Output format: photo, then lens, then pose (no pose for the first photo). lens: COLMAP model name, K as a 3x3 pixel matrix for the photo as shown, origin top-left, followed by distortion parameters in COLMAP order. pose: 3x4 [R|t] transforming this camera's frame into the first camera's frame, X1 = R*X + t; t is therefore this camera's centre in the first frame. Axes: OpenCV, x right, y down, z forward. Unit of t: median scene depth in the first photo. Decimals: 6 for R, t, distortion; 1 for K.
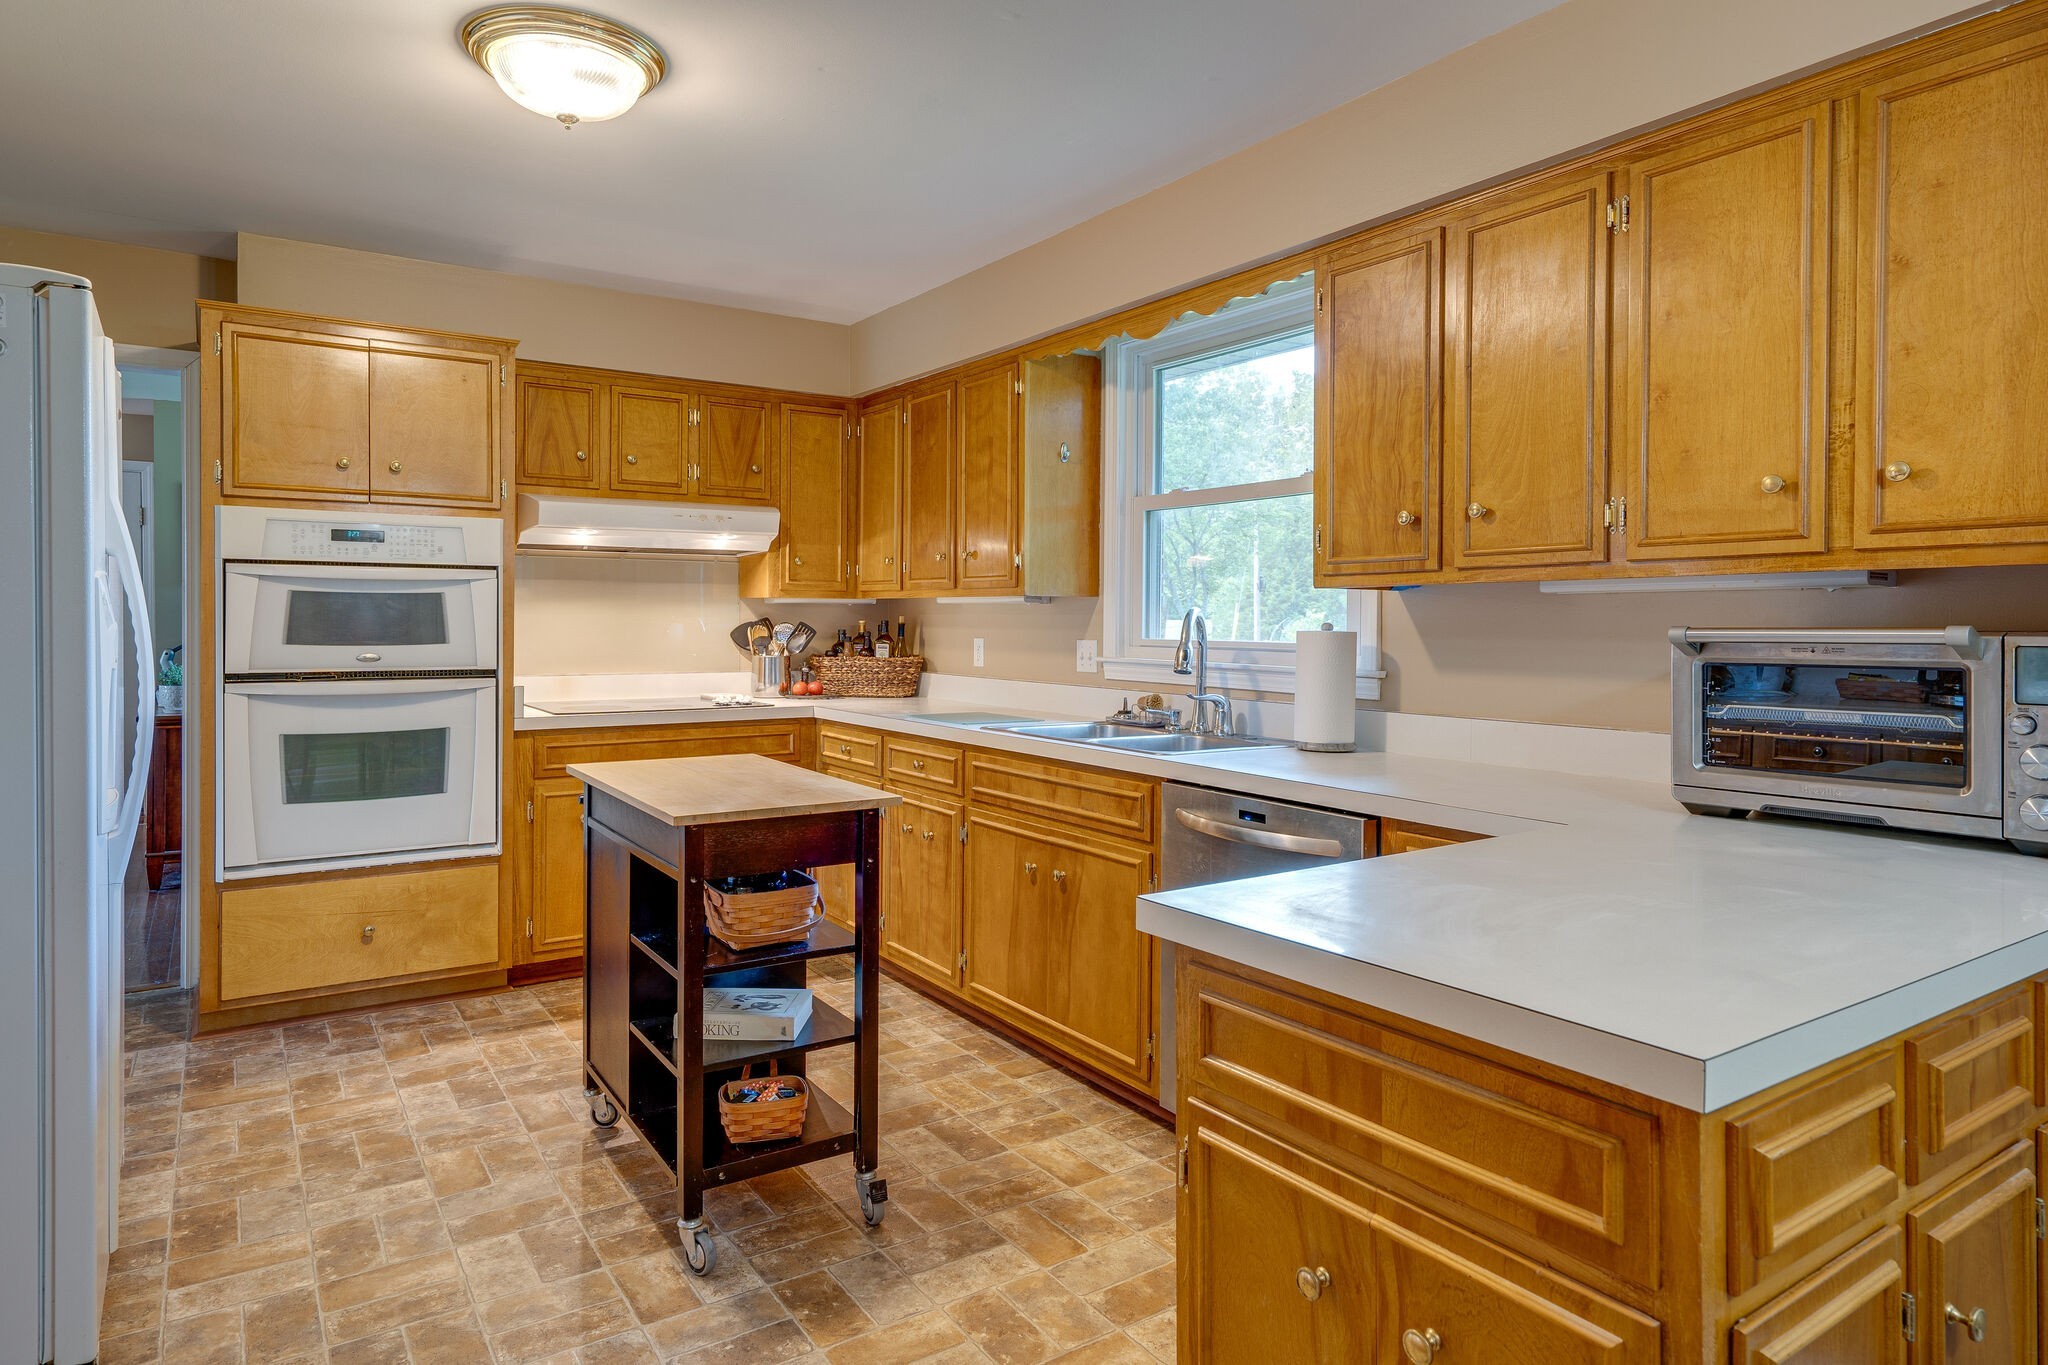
lens RADIAL K [[1156.5, 0, 1026.2], [0, 1156.5, 622.9], [0, 0, 1]] dist [0.002858, -0.000689]
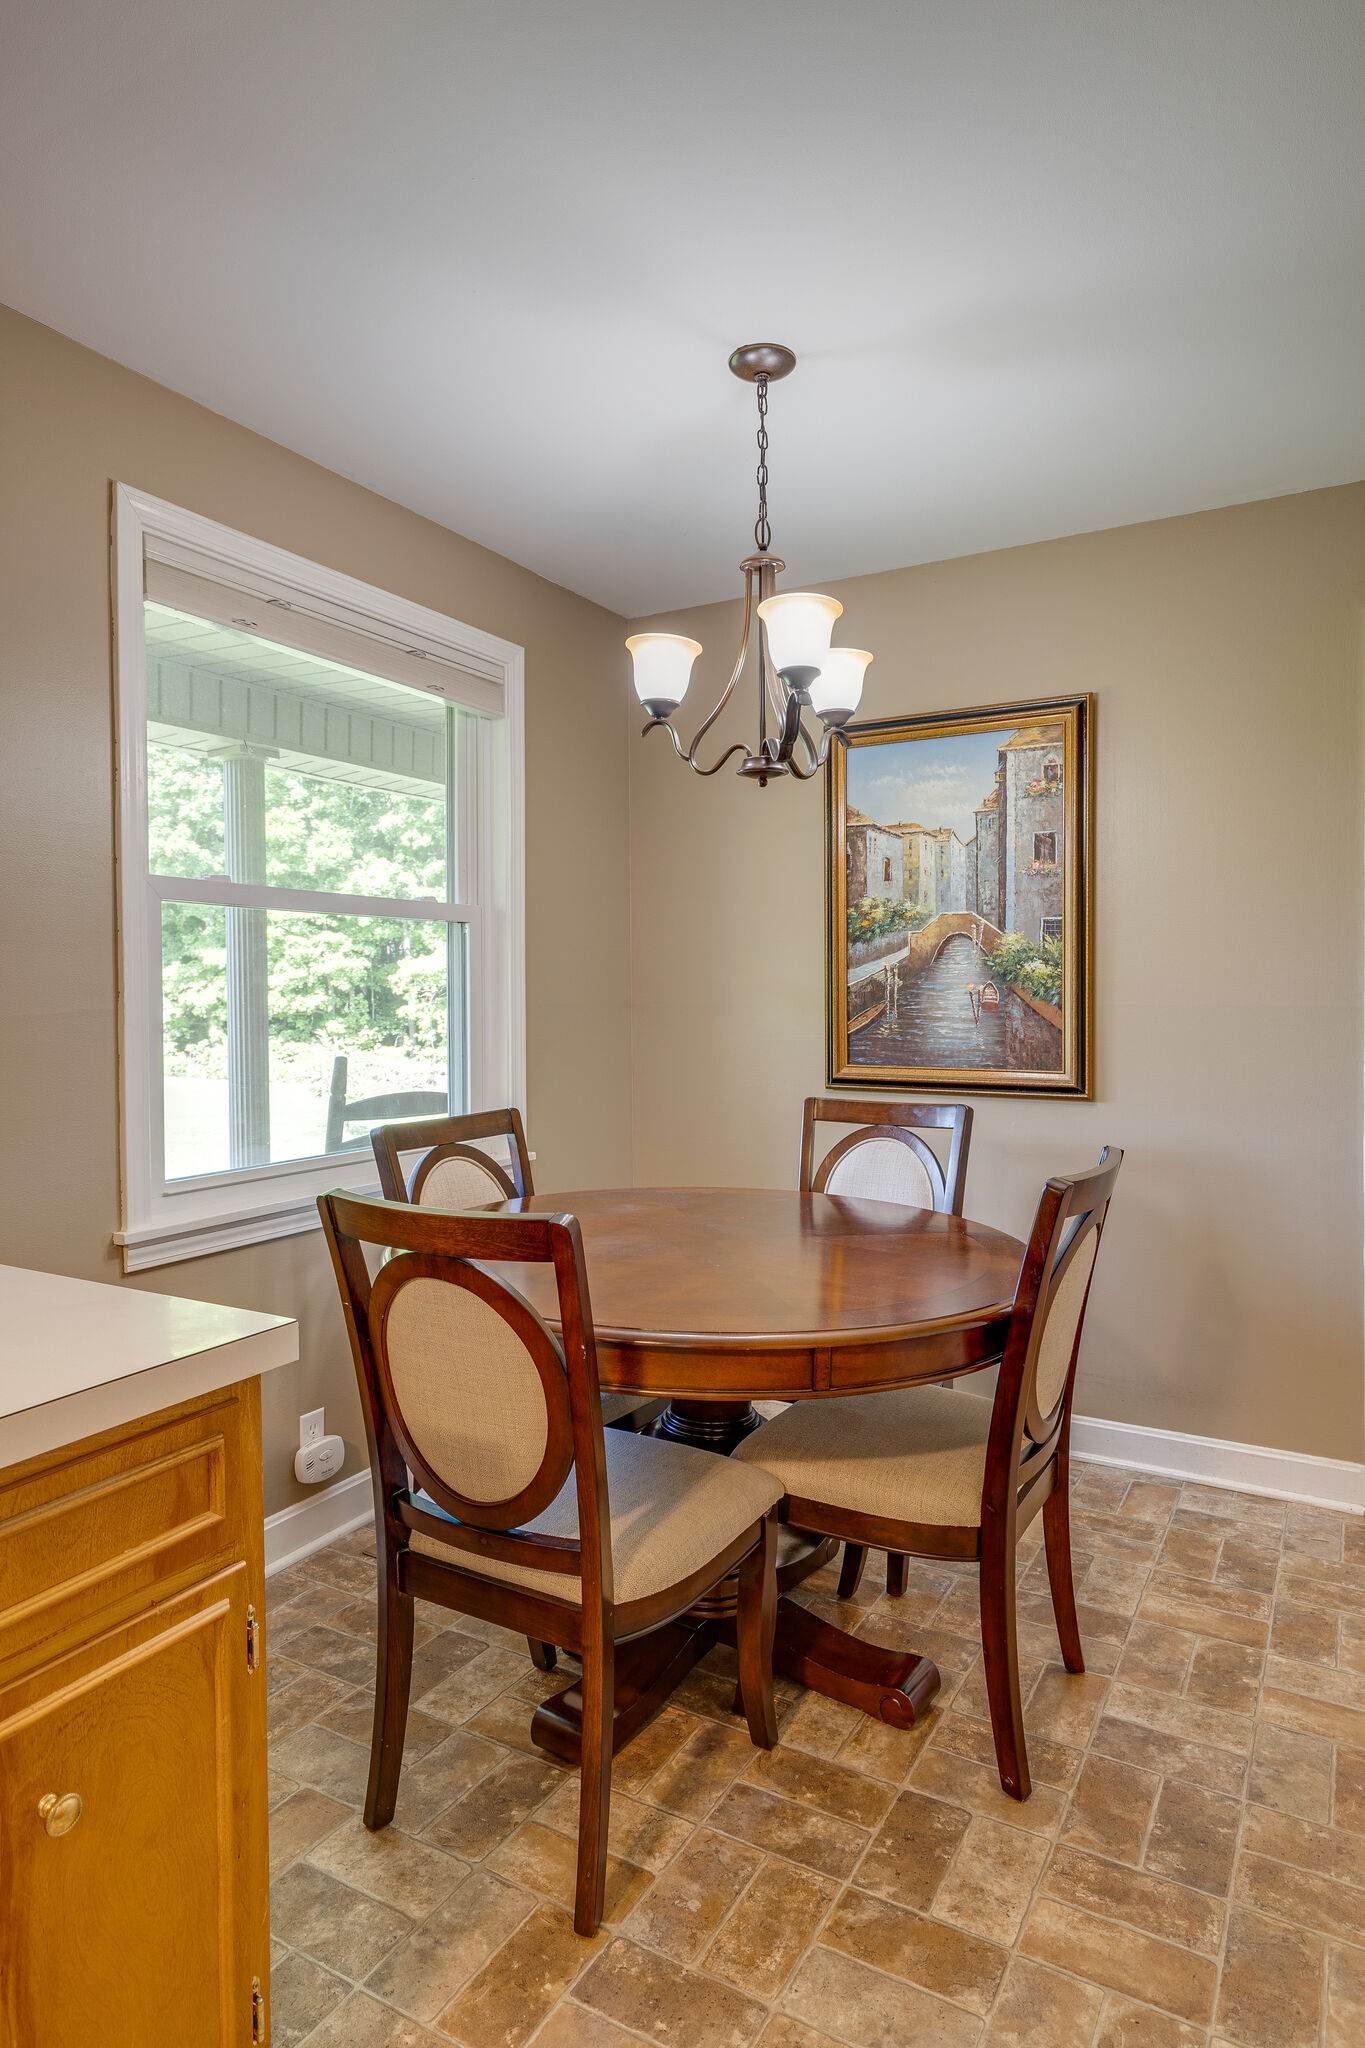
lens RADIAL K [[1127.2, 0, 682.5], [0, 1127.2, 1024.0], [0, 0, 1]] dist [0.002481, 0.000371]
pose [[-0.407987, -0.029667, 0.912506, -1.156091], [0.009462, 0.999281, 0.036719, -0.012817], [-0.912939, 0.023615, -0.407413, 1.664990]]
